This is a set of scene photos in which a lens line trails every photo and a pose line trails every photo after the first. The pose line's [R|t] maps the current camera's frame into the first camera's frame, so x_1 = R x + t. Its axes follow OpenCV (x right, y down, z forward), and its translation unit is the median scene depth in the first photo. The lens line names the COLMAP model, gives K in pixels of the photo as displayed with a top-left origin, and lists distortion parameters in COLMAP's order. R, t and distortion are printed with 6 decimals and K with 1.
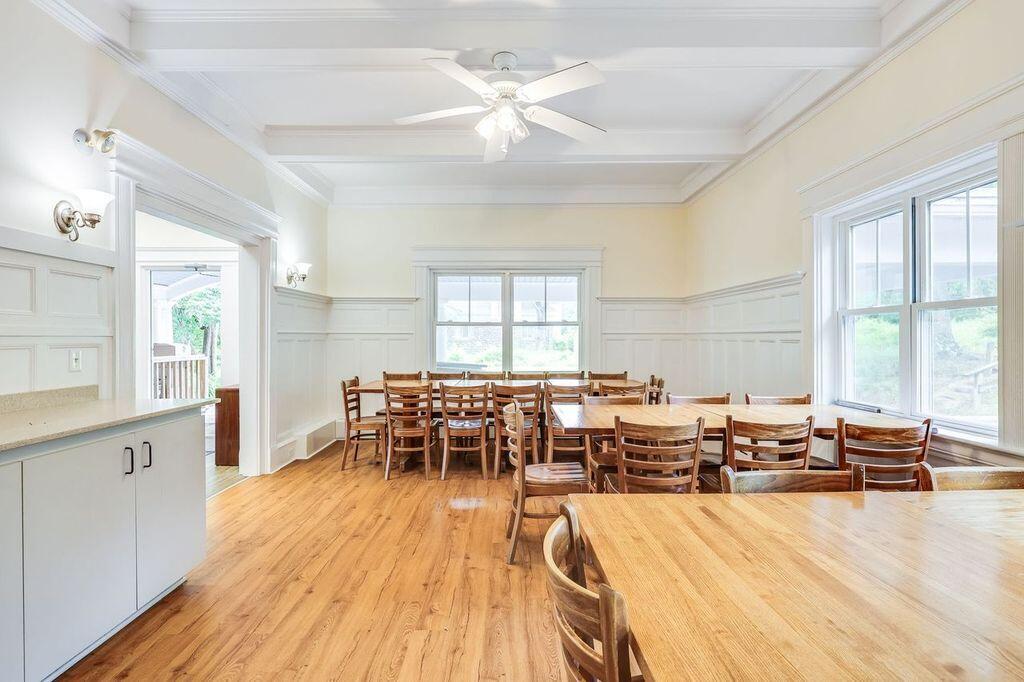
lens RADIAL K [[477.0, 0, 512.0], [0, 477.0, 341.0], [0, 0, 1]] dist [-0.006533, -0.000062]
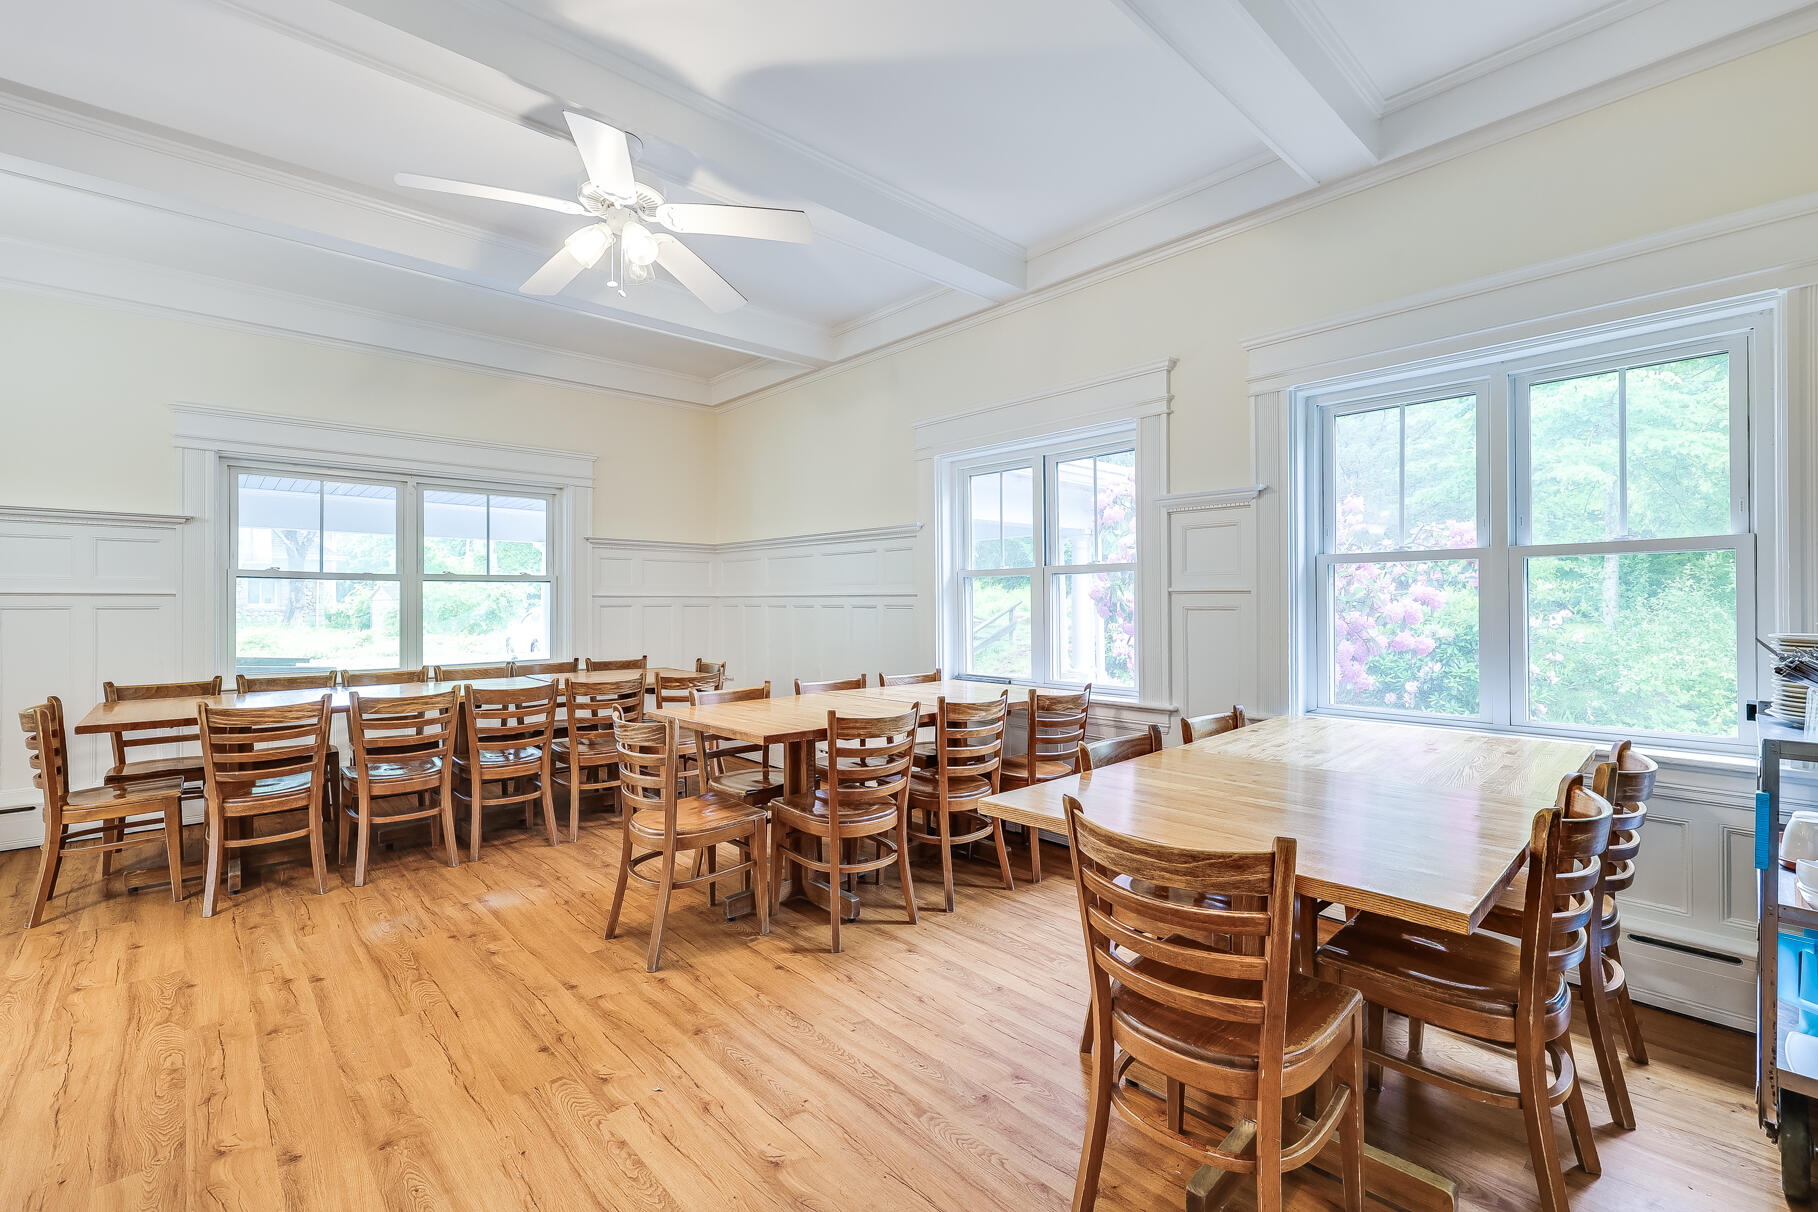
lens RADIAL K [[728.8, 0, 905.6], [0, 728.8, 597.5], [0, 0, 1]] dist [0.000898, 0.000279]
pose [[0.769236, 0.002916, 0.638959, -0.189555], [0.006412, 0.999904, -0.012283, 0.000218], [-0.638933, 0.013545, 0.769143, 0.034543]]
